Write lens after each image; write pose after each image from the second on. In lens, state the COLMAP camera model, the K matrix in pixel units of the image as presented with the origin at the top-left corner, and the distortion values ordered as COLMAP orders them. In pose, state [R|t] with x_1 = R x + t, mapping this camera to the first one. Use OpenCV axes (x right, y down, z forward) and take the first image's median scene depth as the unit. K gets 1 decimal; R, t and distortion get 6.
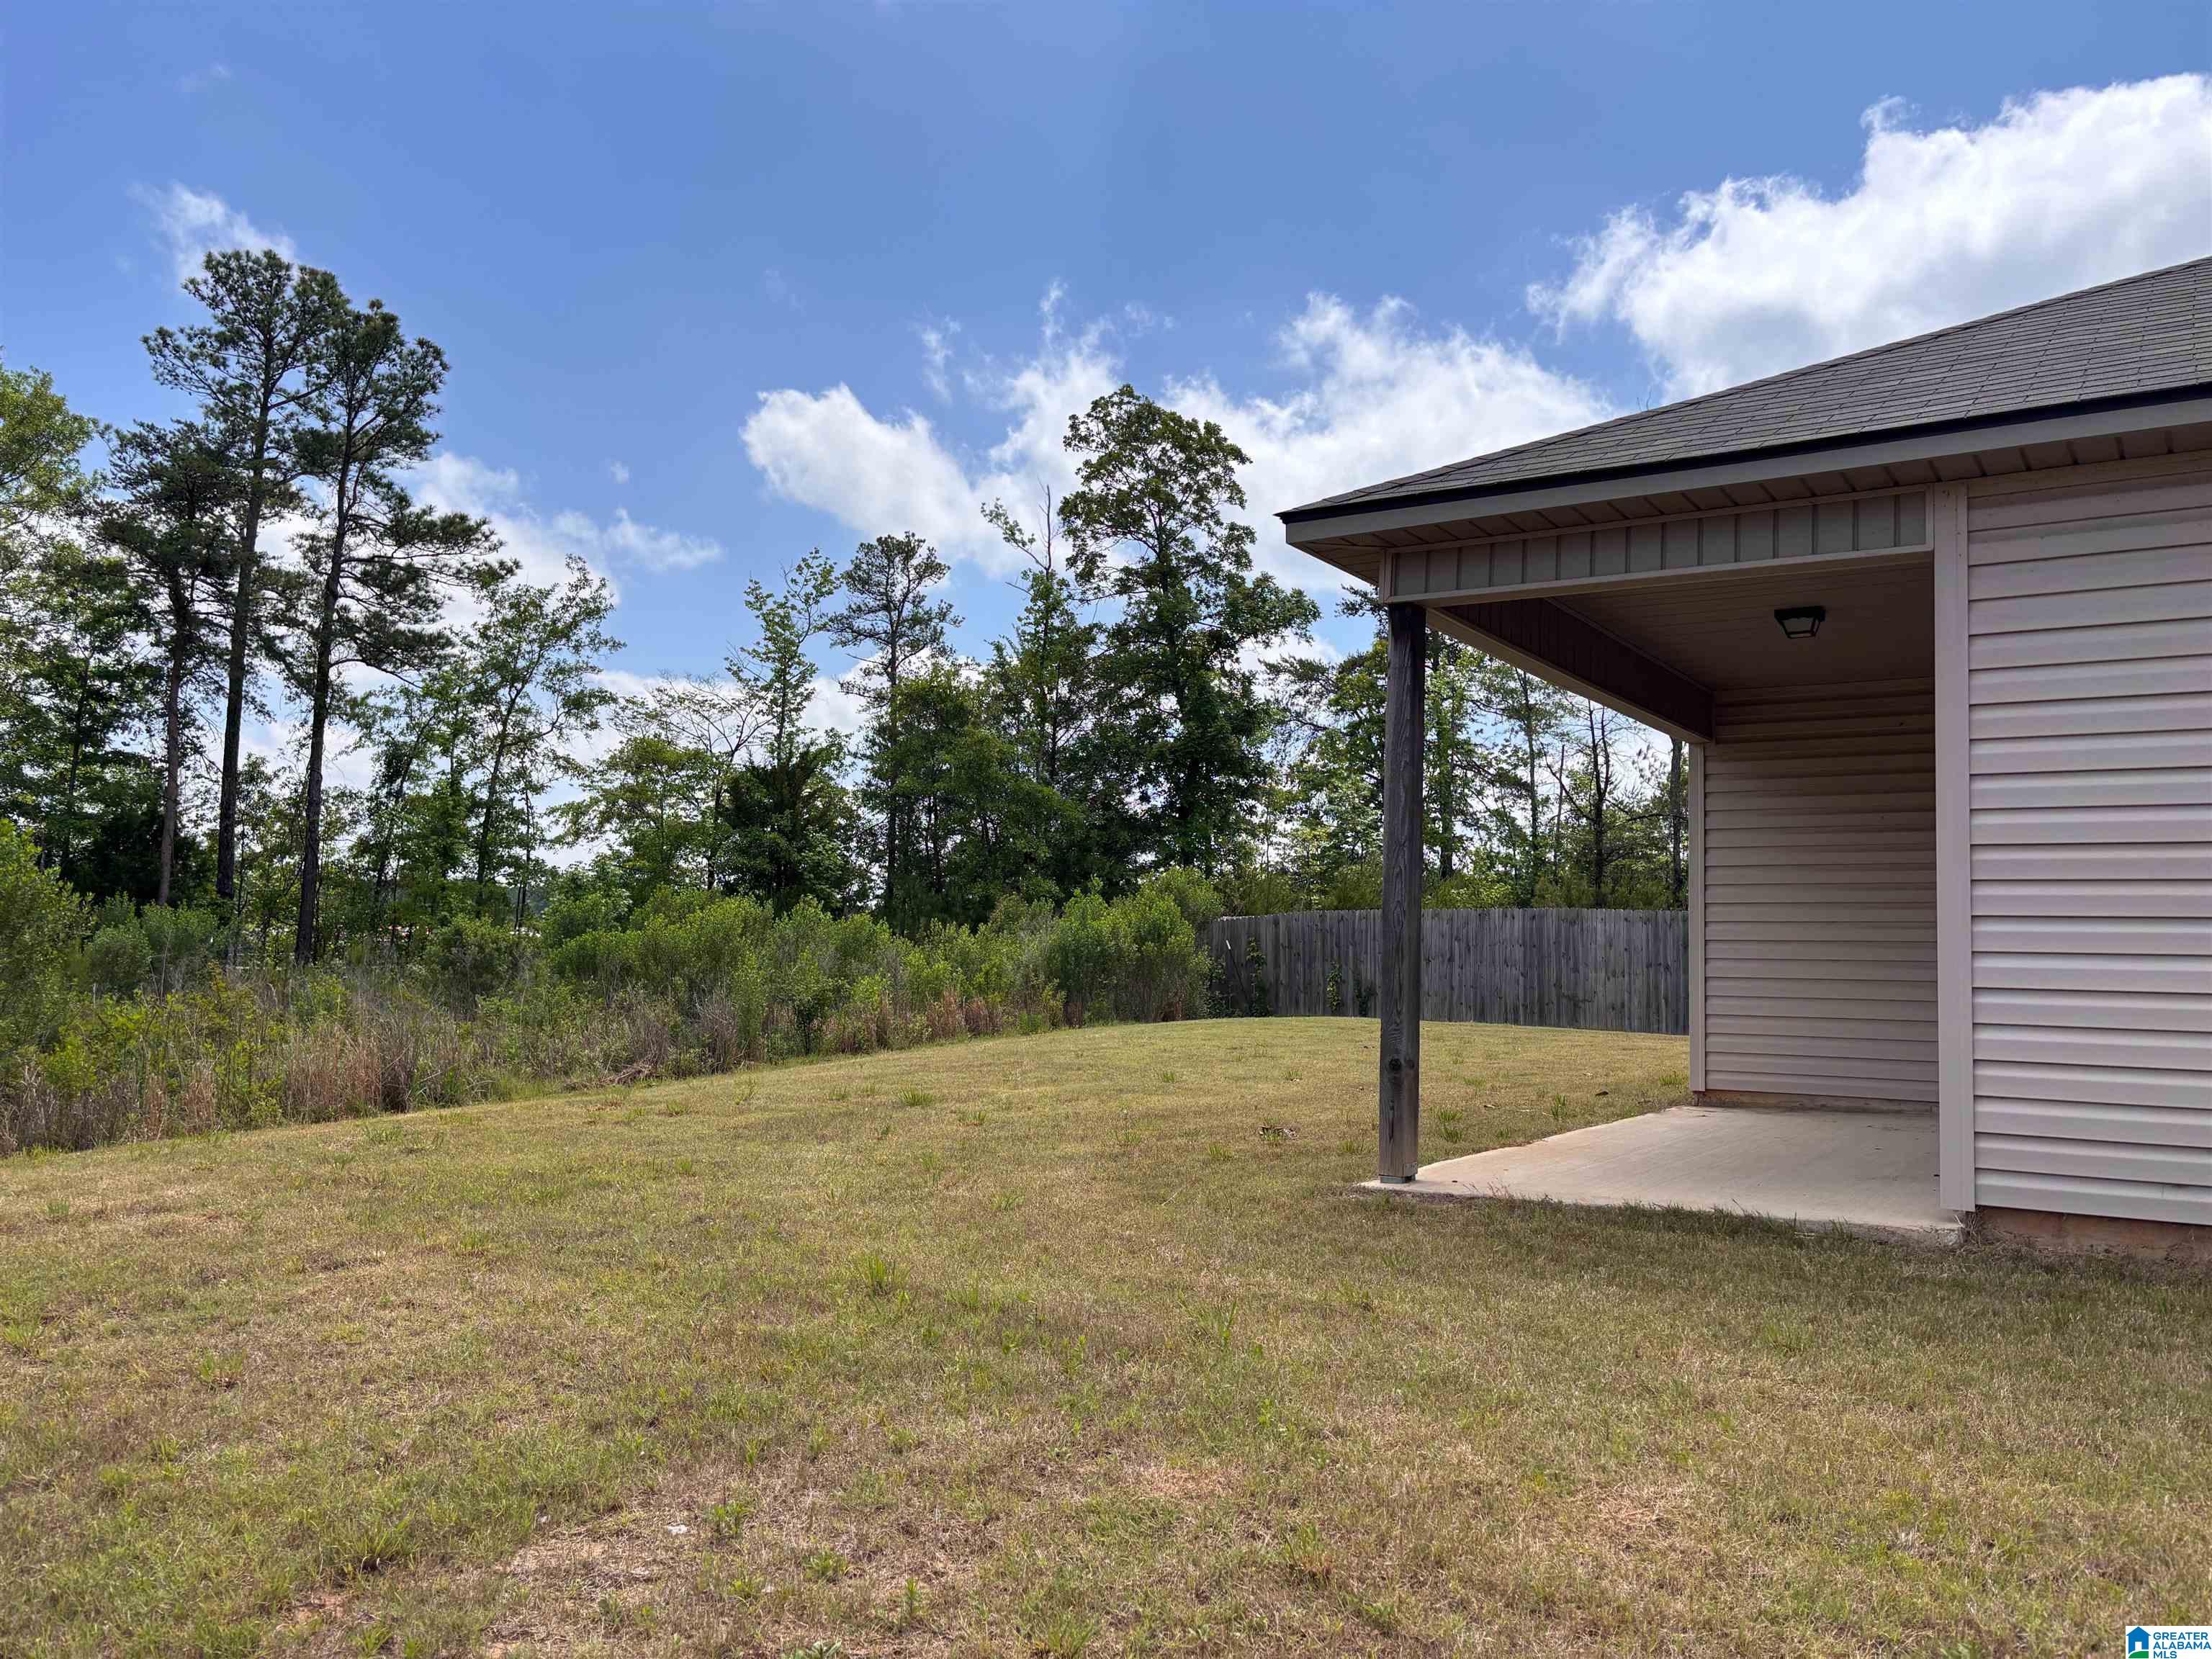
lens RADIAL K [[1660.9, 0, 1106.0], [0, 1660.9, 829.5], [0, 0, 1]] dist [0.131345, -0.000983]
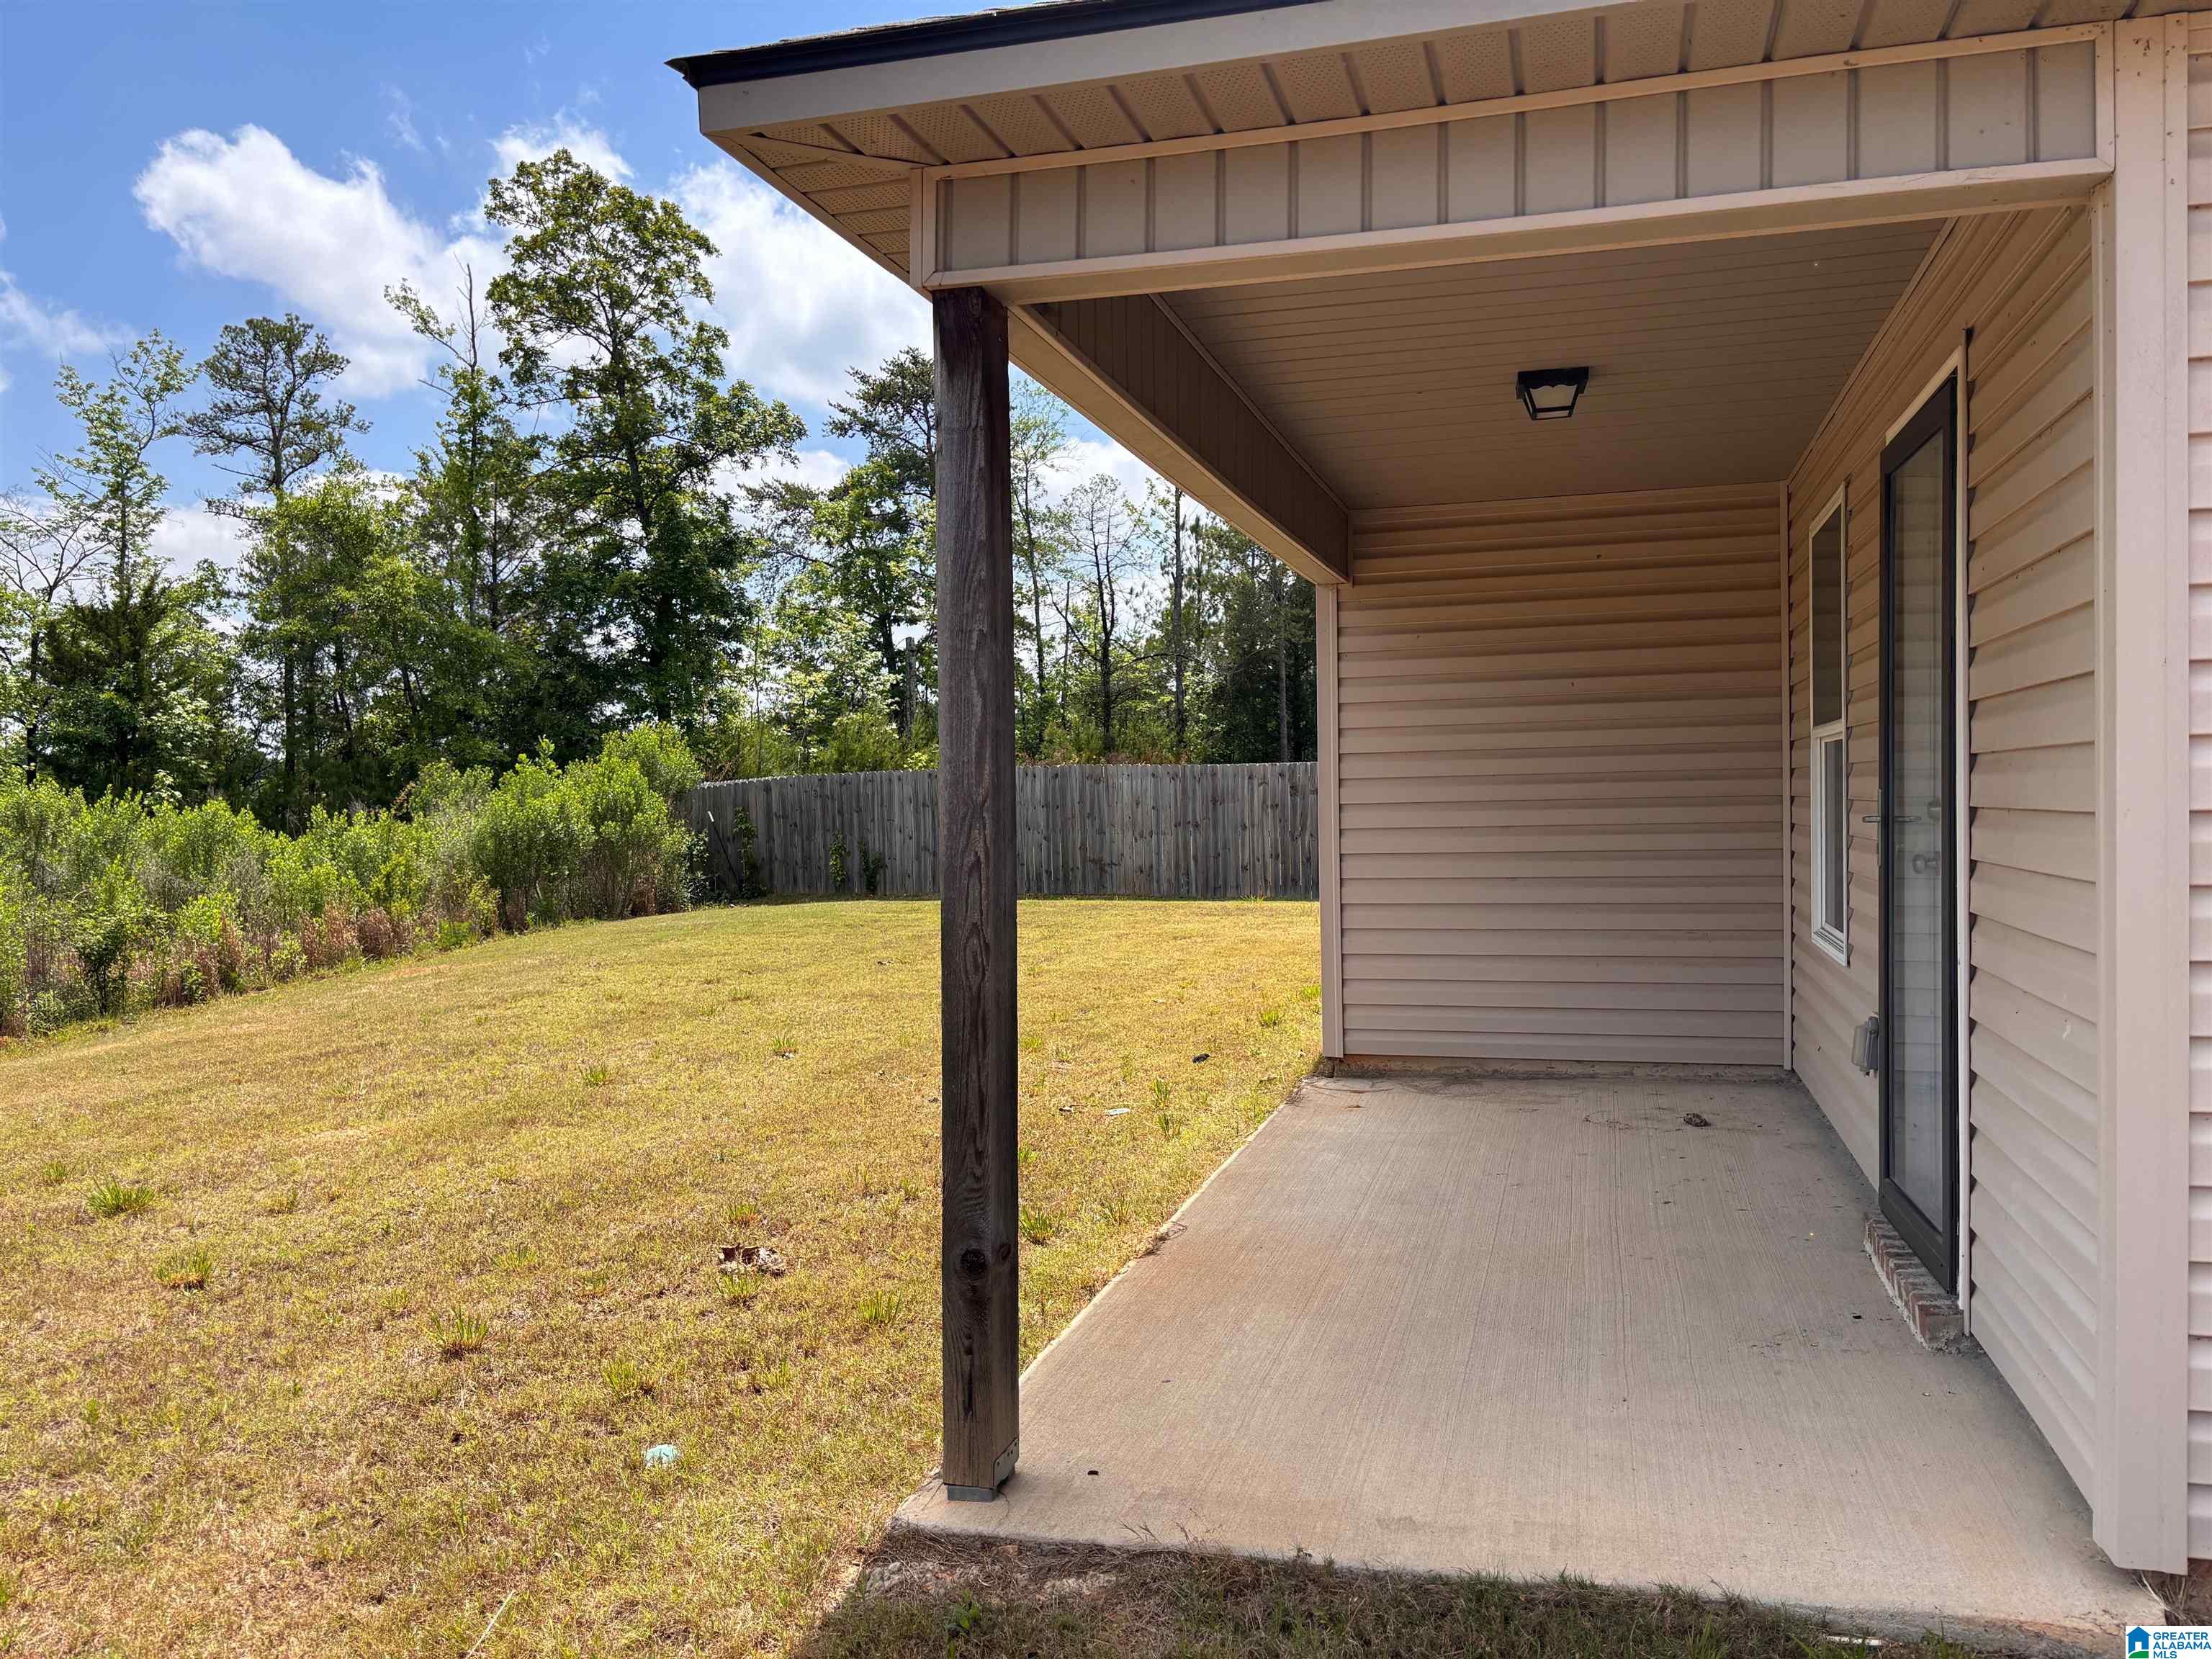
lens RADIAL K [[1625.6, 0, 1172.5], [0, 1625.6, 848.4], [0, 0, 1]] dist [0.000205, -0.039414]
pose [[0.942044, -0.049866, 0.331762, 0.013687], [0.012145, 0.993313, 0.114815, -0.005131], [-0.335269, -0.104131, 0.936350, 0.097944]]
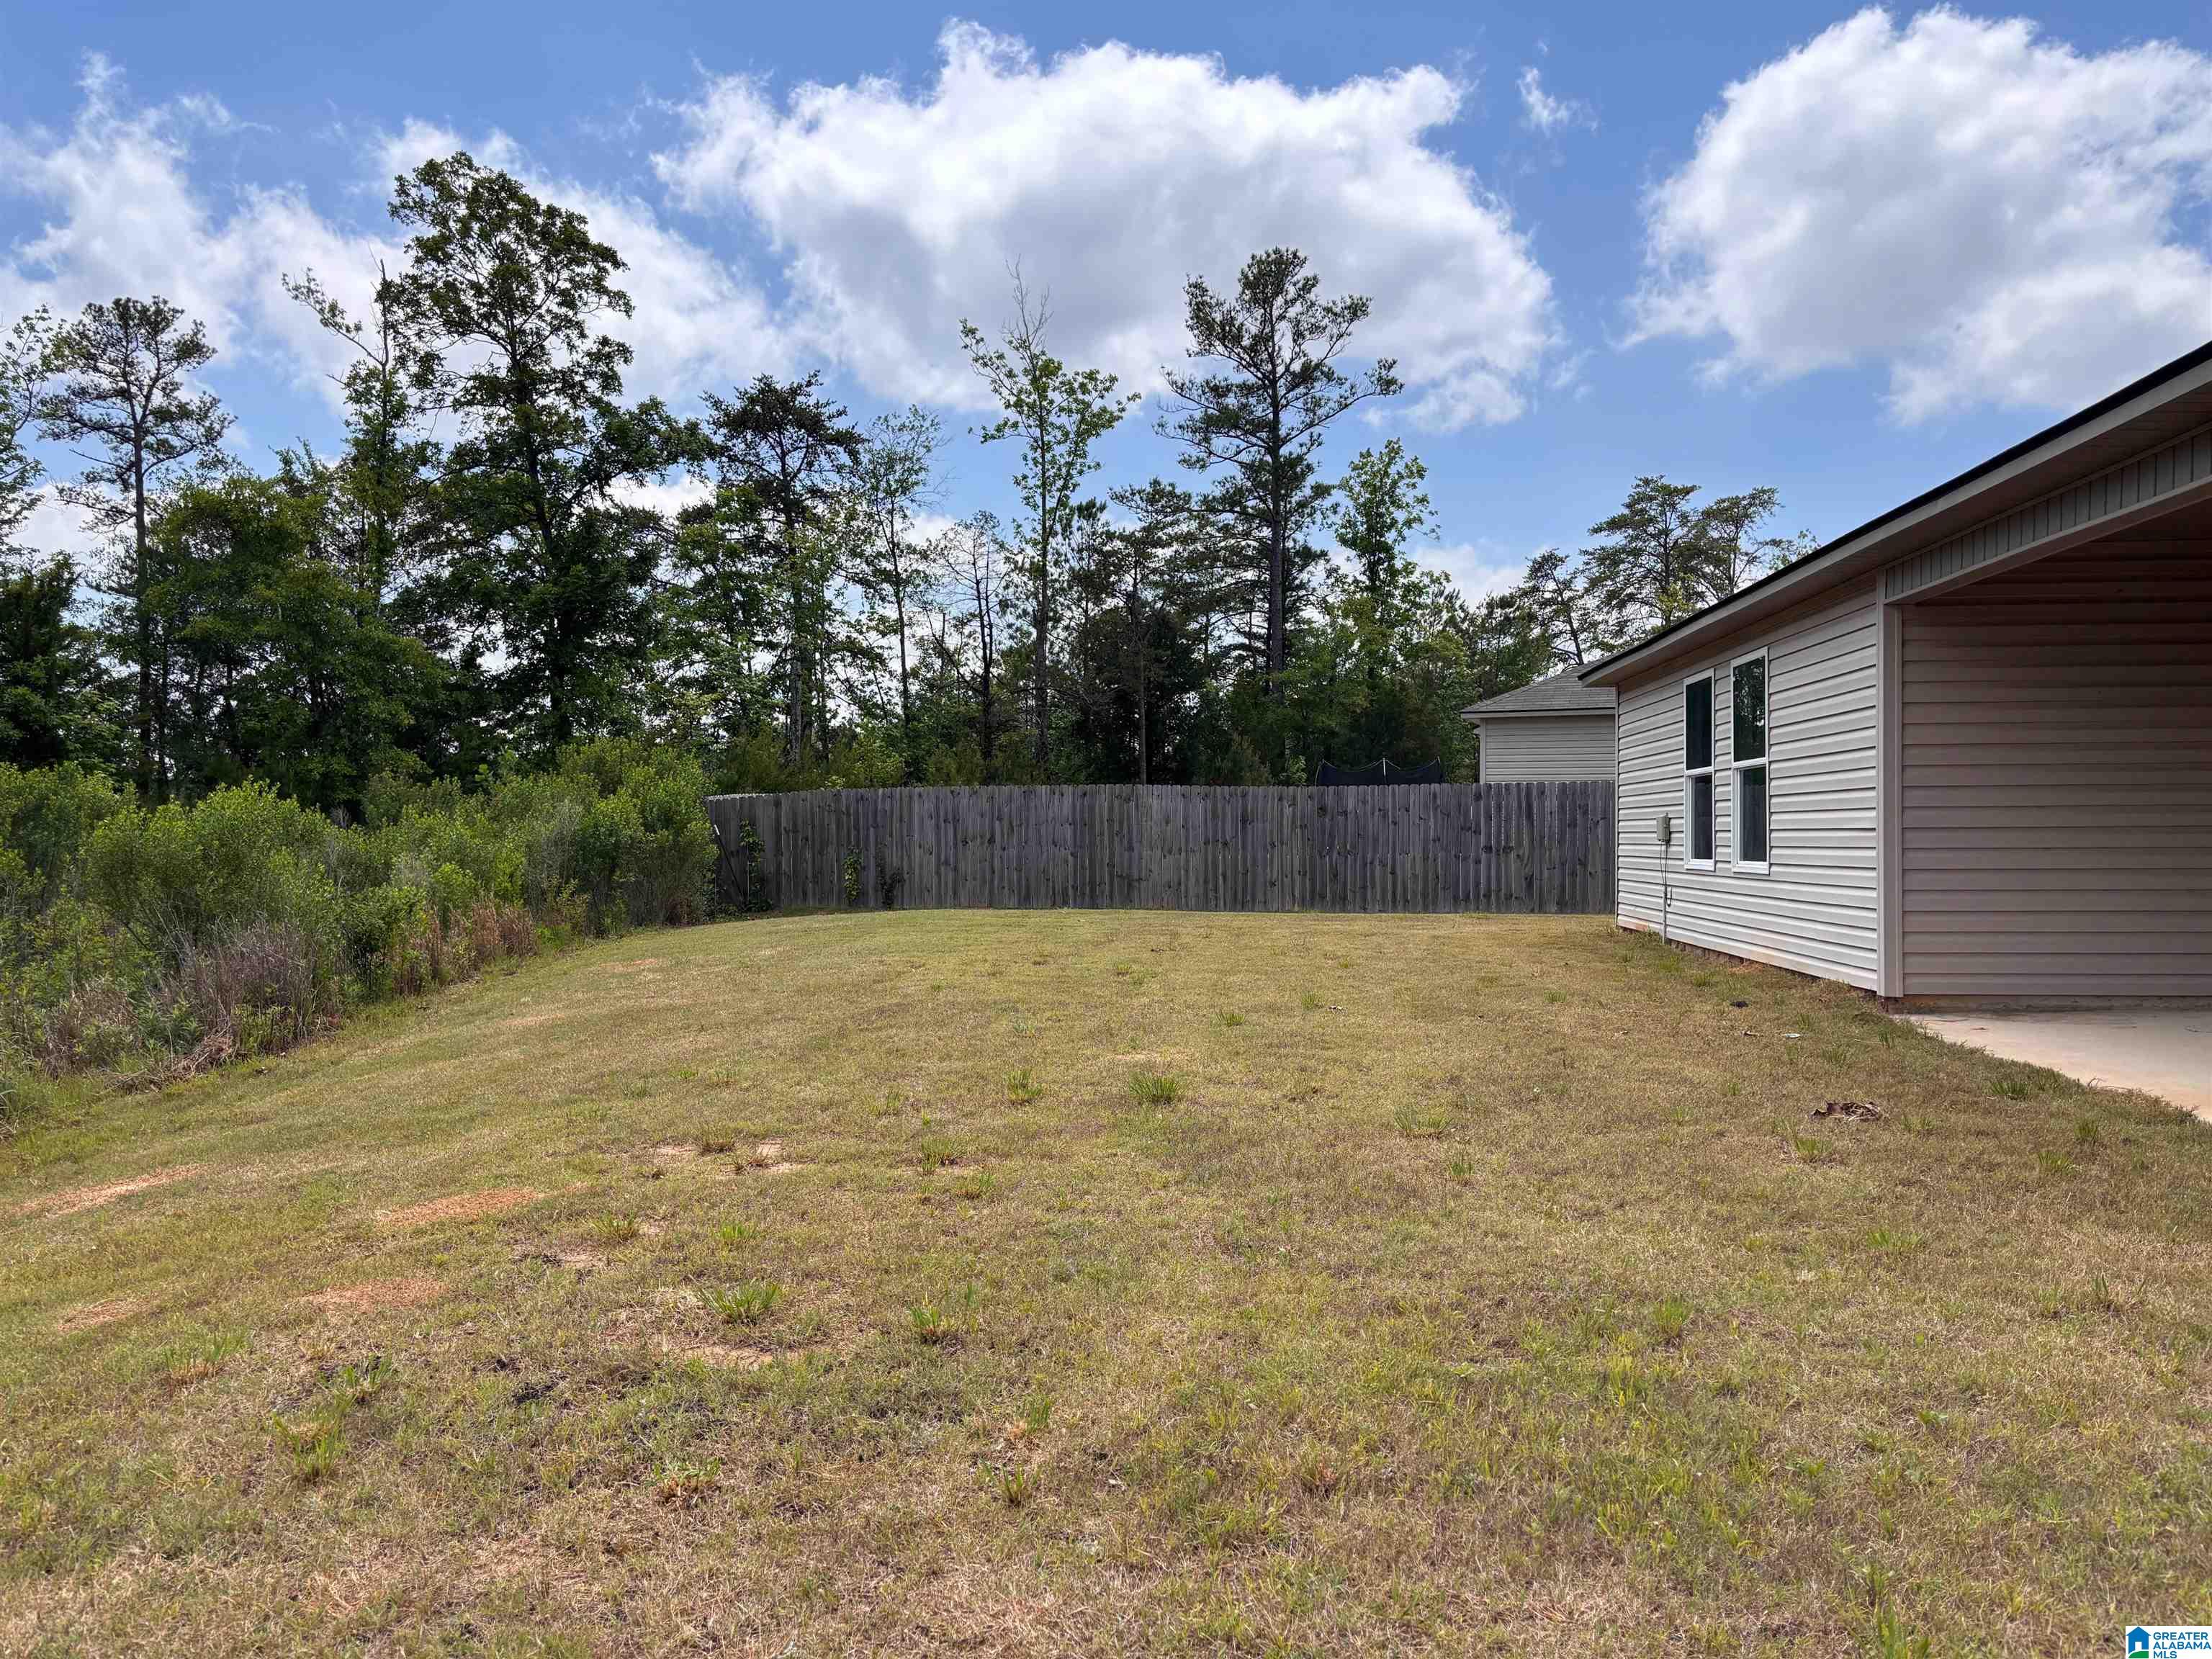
lens RADIAL K [[1647.8, 0, 1106.0], [0, 1647.8, 829.5], [0, 0, 1]] dist [0.007730, 0.003406]
pose [[0.875921, -0.022321, 0.481938, -0.115398], [-0.016111, 0.997019, 0.075458, 0.001320], [-0.482186, -0.073860, 0.872950, 0.116410]]
